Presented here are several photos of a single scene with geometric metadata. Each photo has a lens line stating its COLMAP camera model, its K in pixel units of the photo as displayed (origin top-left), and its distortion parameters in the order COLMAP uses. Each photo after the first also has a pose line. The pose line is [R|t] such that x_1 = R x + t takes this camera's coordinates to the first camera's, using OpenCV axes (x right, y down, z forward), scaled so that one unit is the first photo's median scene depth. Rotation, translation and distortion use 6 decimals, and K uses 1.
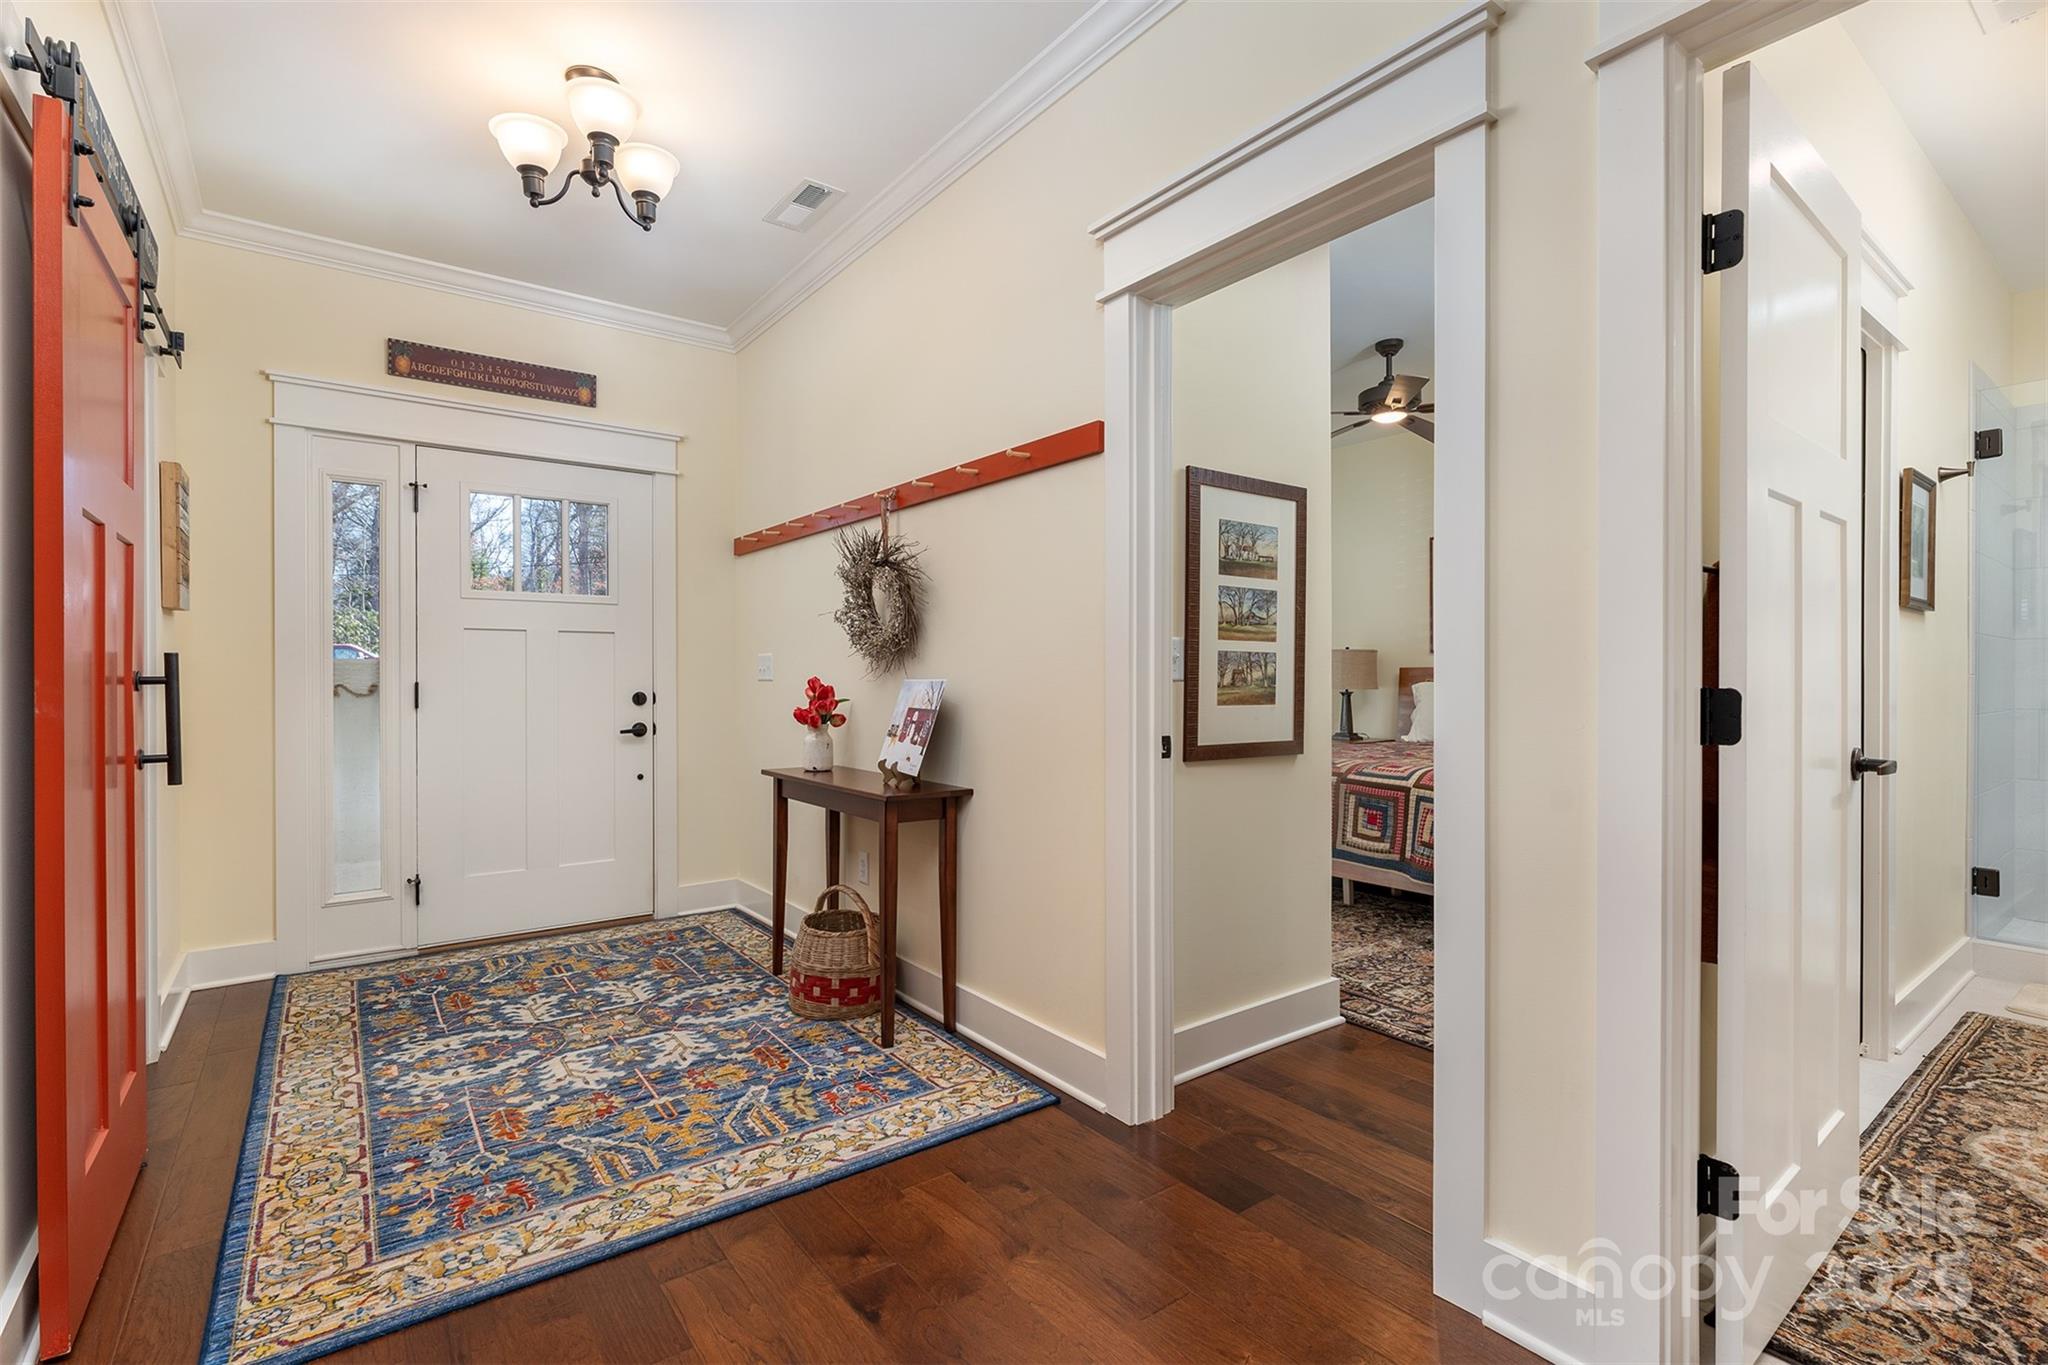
lens RADIAL K [[923.1, 0, 1035.1], [0, 923.1, 680.8], [0, 0, 1]] dist [-0.001078, -0.000070]
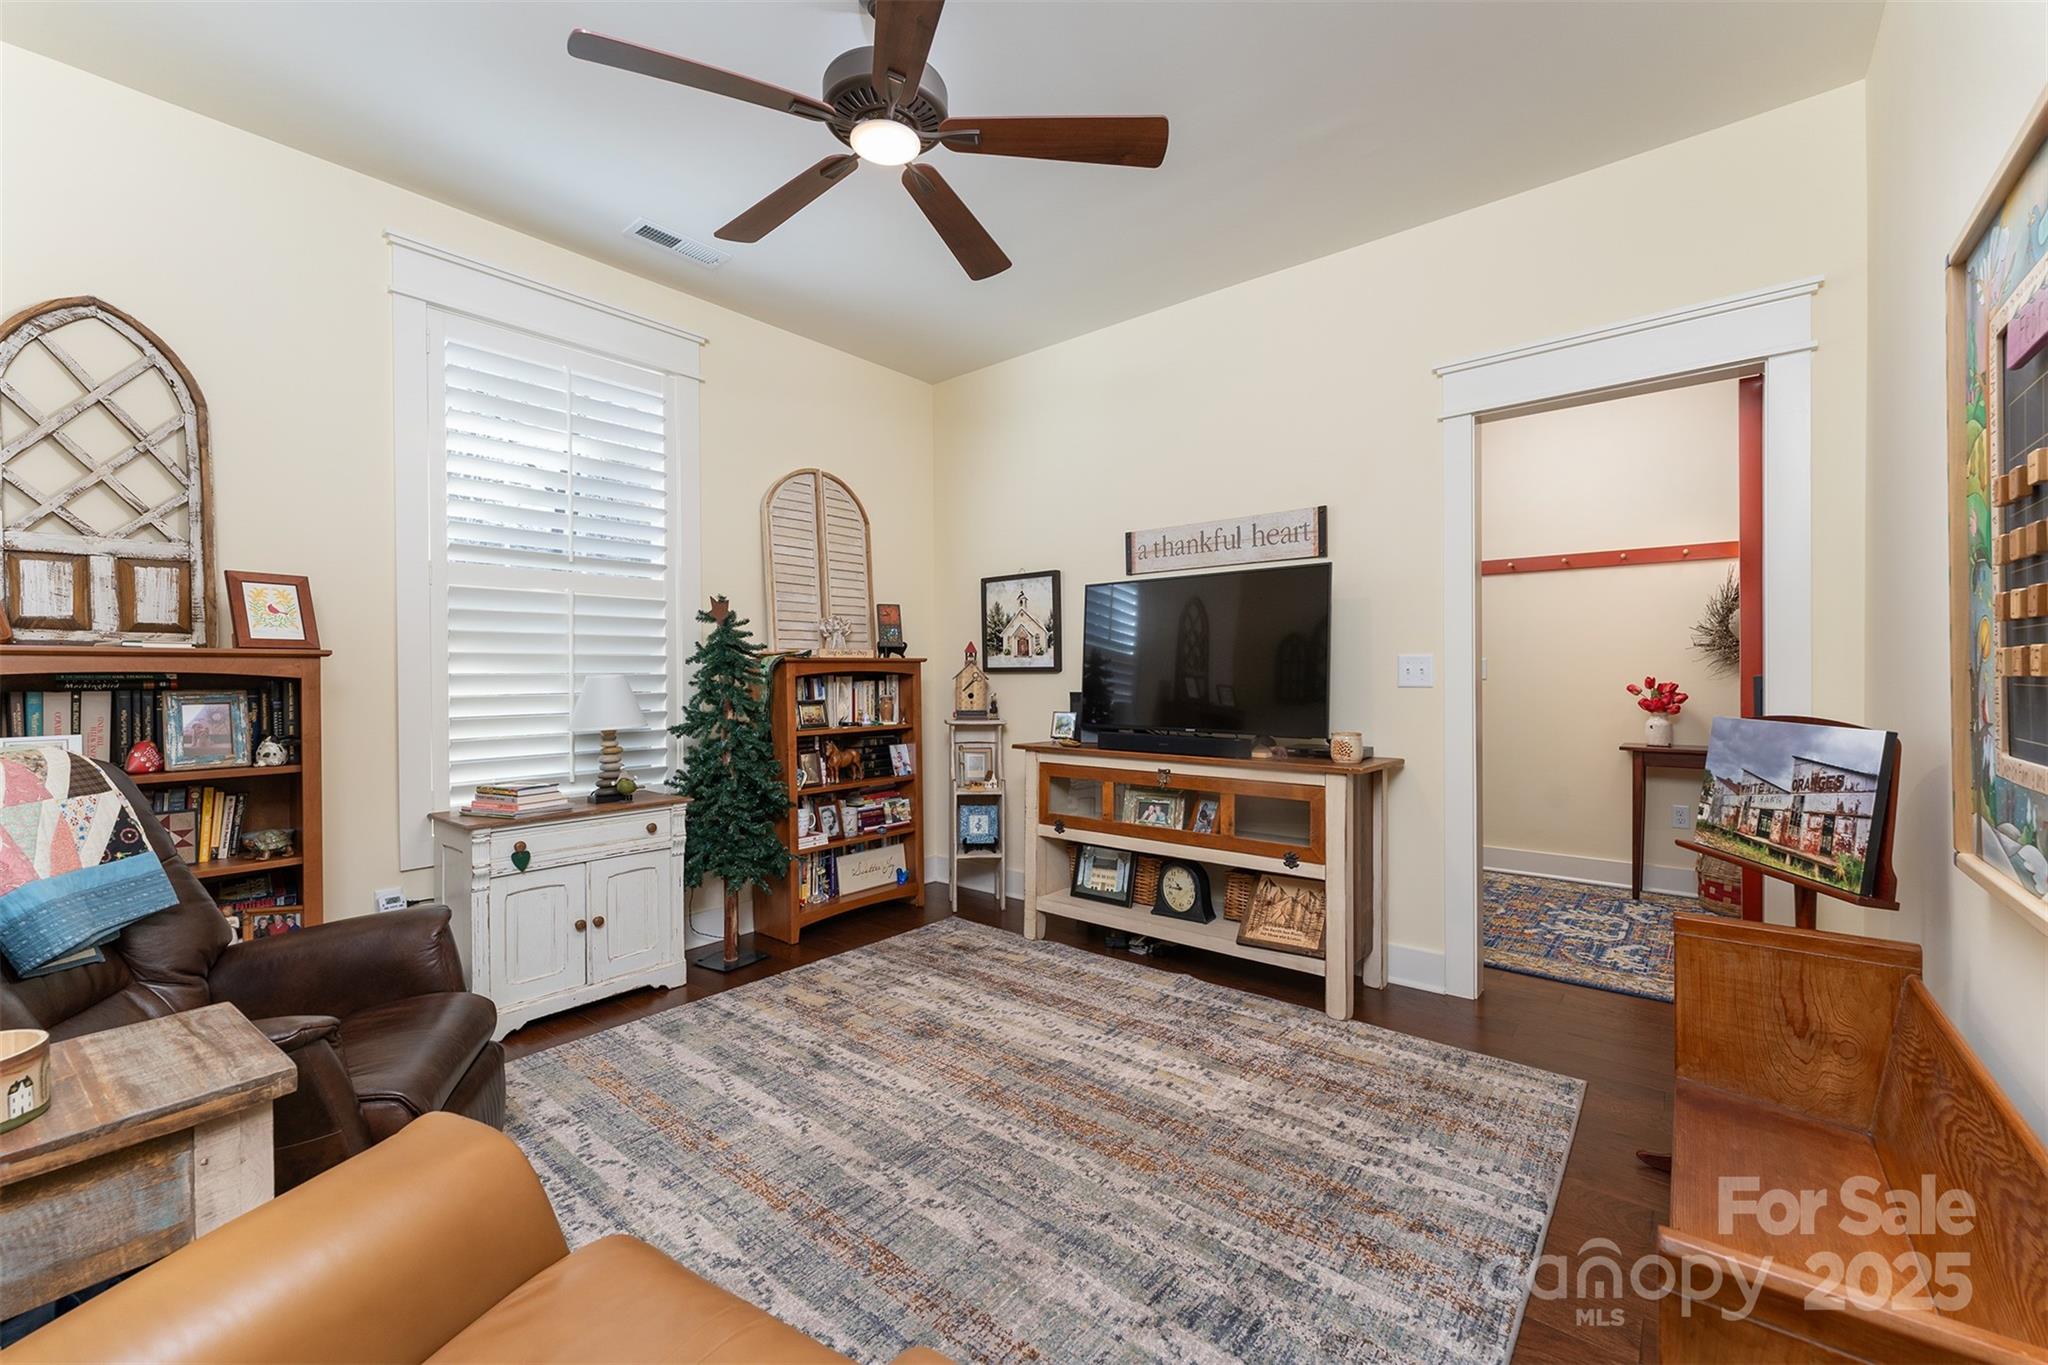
lens RADIAL K [[829.8, 0, 1013.6], [0, 829.8, 667.5], [0, 0, 1]] dist [0.001625, 0.000152]
pose [[0.975422, -0.009420, 0.220142, -1.574290], [0.012667, 0.999831, -0.013342, -0.014762], [-0.219979, 0.015803, 0.975377, 0.020542]]
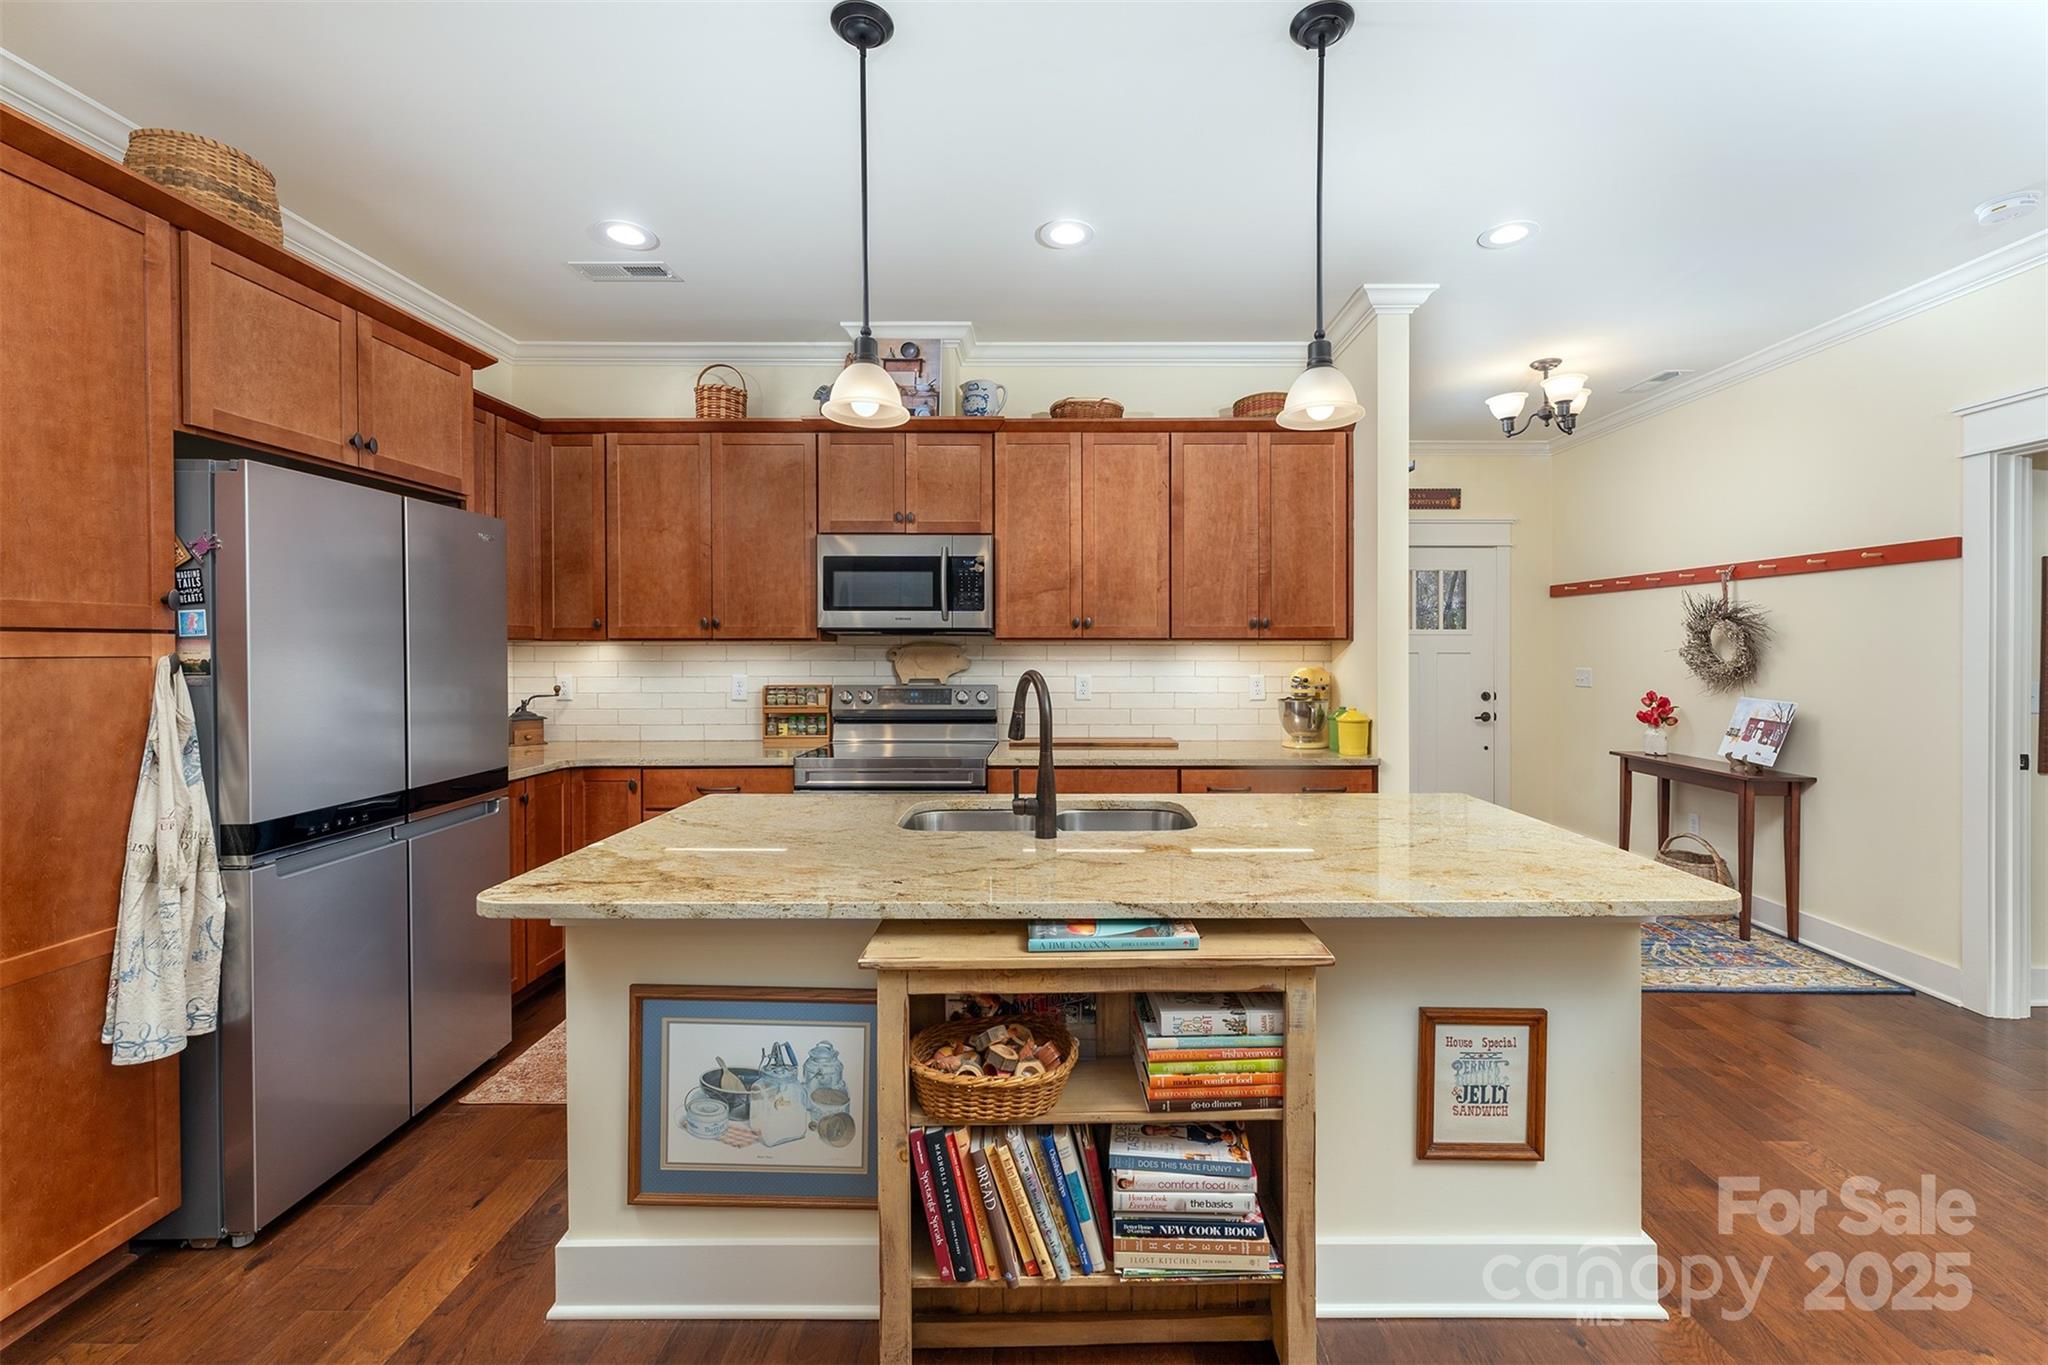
lens RADIAL K [[841.3, 0, 1065.6], [0, 841.3, 654.4], [0, 0, 1]] dist [-0.000426, 0.000298]
pose [[0.791923, 0.004862, -0.610602, -0.180360], [-0.003572, 0.999988, 0.003330, -0.070796], [0.610611, -0.000456, 0.791931, -0.707843]]
